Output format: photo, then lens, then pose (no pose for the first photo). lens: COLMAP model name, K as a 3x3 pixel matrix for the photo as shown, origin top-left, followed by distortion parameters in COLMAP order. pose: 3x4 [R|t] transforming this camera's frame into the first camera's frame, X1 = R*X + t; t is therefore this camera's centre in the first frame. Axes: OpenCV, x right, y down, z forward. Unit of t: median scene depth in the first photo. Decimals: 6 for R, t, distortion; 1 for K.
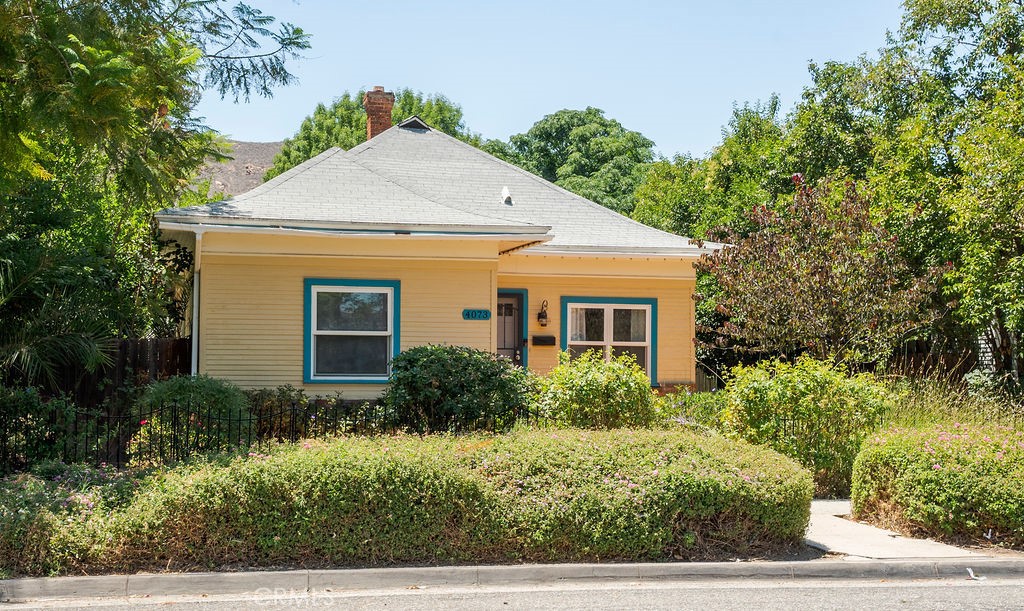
lens RADIAL K [[1518.6, 0, 511.7], [0, 1518.6, 307.3], [0, 0, 1]] dist [0.120720, 0.000000]
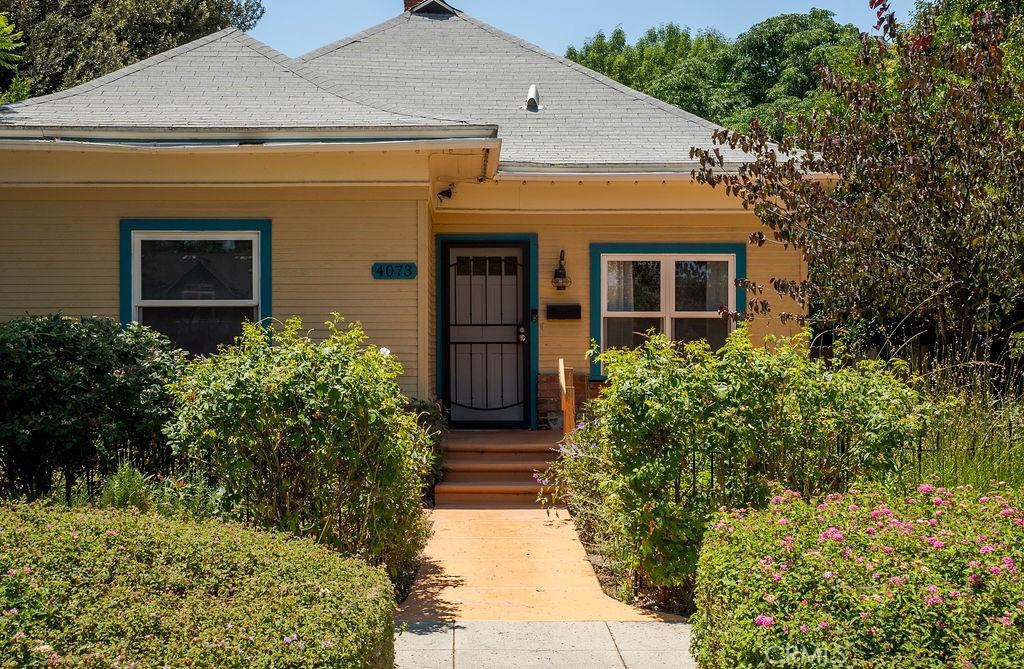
lens RADIAL K [[1608.8, 0, 512.2], [0, 1608.8, 333.7], [0, 0, 1]] dist [0.023748, 0.000000]
pose [[0.972599, -0.012509, -0.232154, 0.160861], [0.019079, 0.999478, 0.026078, 0.012945], [0.231706, -0.029792, 0.972330, 0.318948]]
